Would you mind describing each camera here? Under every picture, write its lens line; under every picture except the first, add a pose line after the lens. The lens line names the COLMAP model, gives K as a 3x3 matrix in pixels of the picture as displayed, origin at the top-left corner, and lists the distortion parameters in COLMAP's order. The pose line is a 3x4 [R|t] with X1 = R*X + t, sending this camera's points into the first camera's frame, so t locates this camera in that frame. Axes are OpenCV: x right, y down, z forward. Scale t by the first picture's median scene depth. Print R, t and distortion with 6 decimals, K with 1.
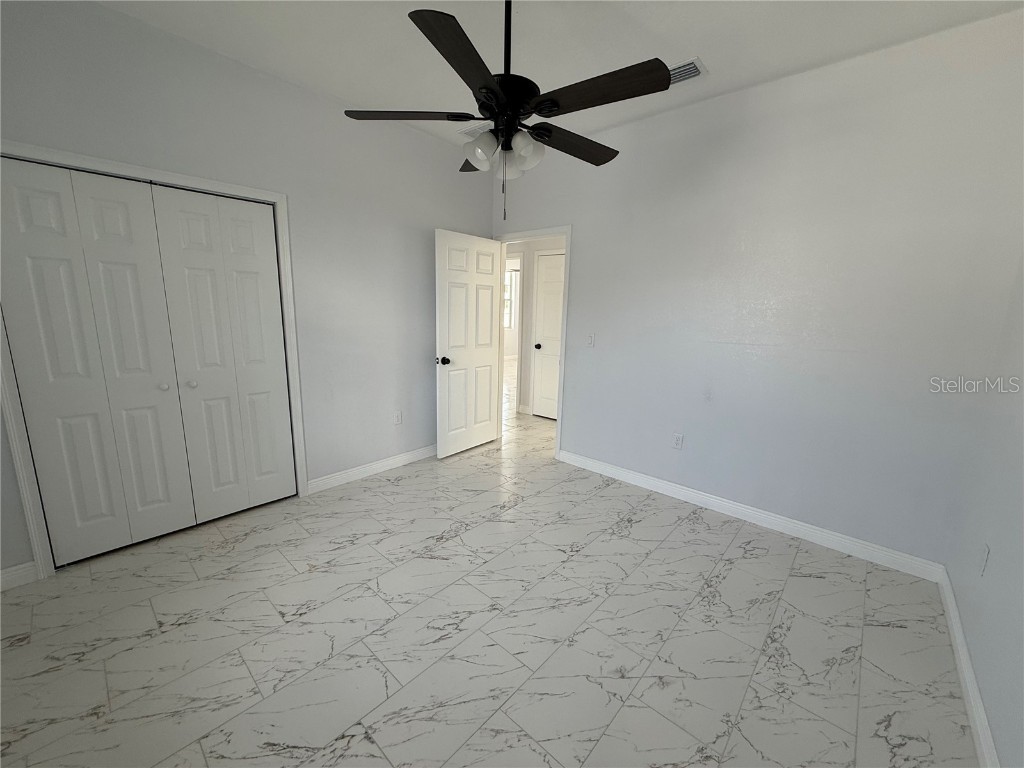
lens RADIAL K [[409.6, 0, 508.5], [0, 409.6, 384.8], [0, 0, 1]] dist [0.001258, -0.000441]
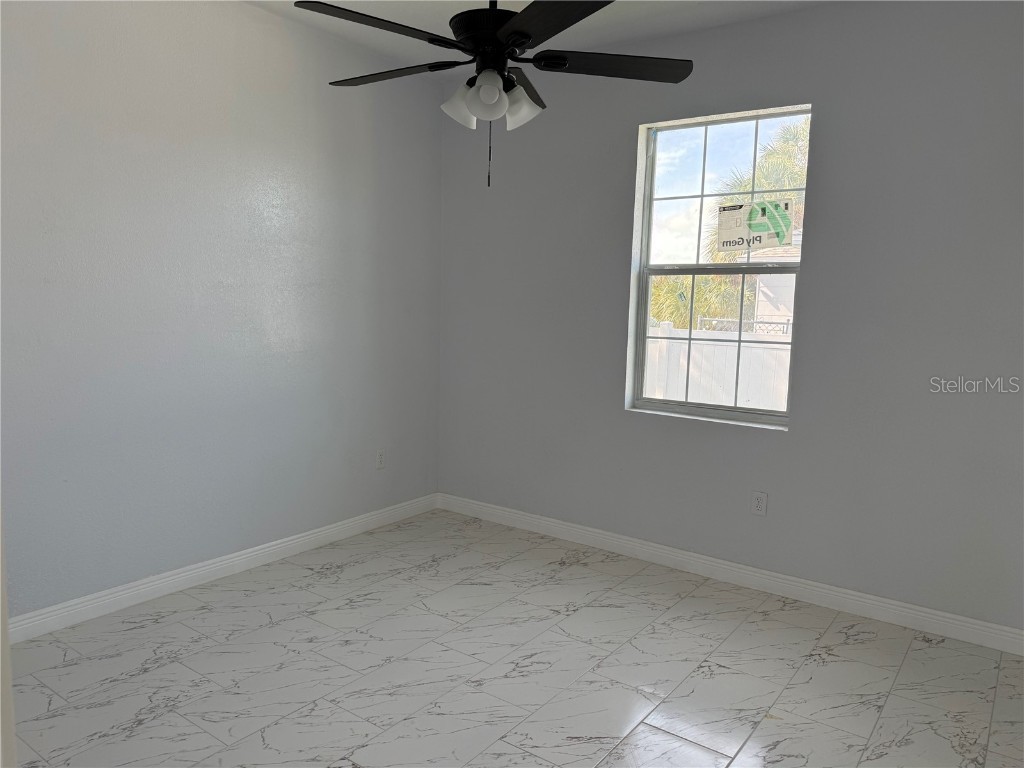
lens RADIAL K [[721.8, 0, 514.6], [0, 721.8, 387.8], [0, 0, 1]] dist [0.064115, -0.089090]
pose [[-0.992802, -0.038770, -0.113319, 0.076108], [-0.070748, 0.953280, 0.293686, -0.411939], [0.096638, 0.299589, -0.949161, 2.222427]]
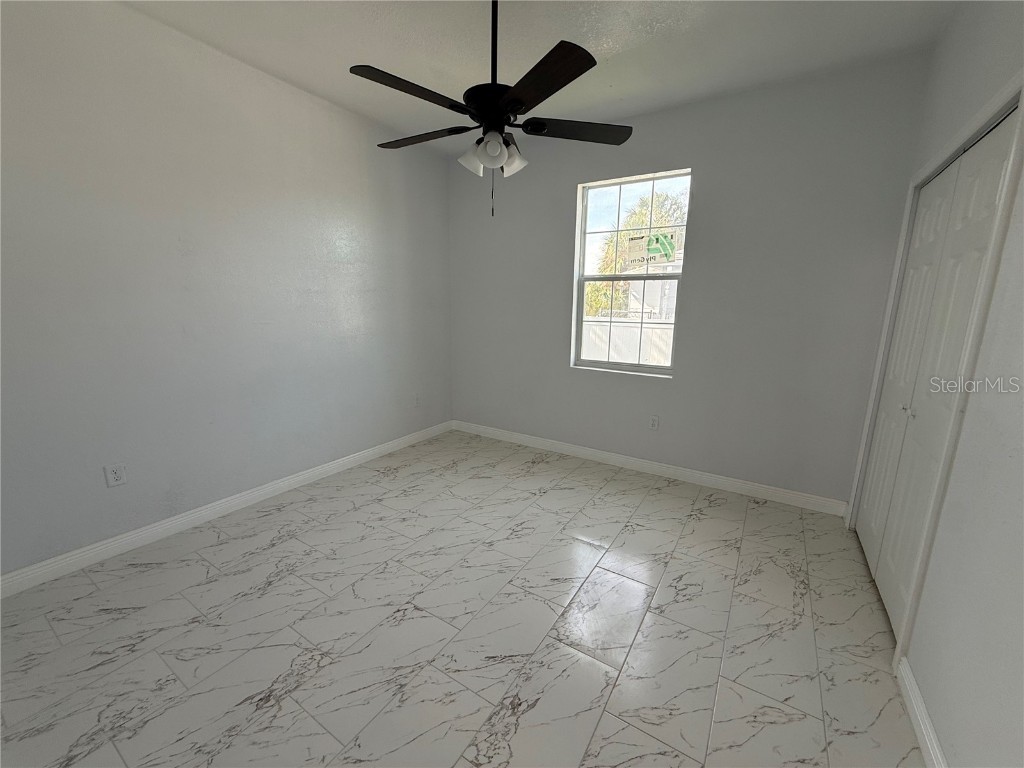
lens RADIAL K [[409.6, 0, 508.5], [0, 409.6, 384.8], [0, 0, 1]] dist [0.001258, -0.000441]
pose [[-0.986025, -0.005810, -0.166495, 0.120607], [-0.066905, 0.929068, 0.363807, -0.357549], [0.152572, 0.369862, -0.916473, 2.021401]]
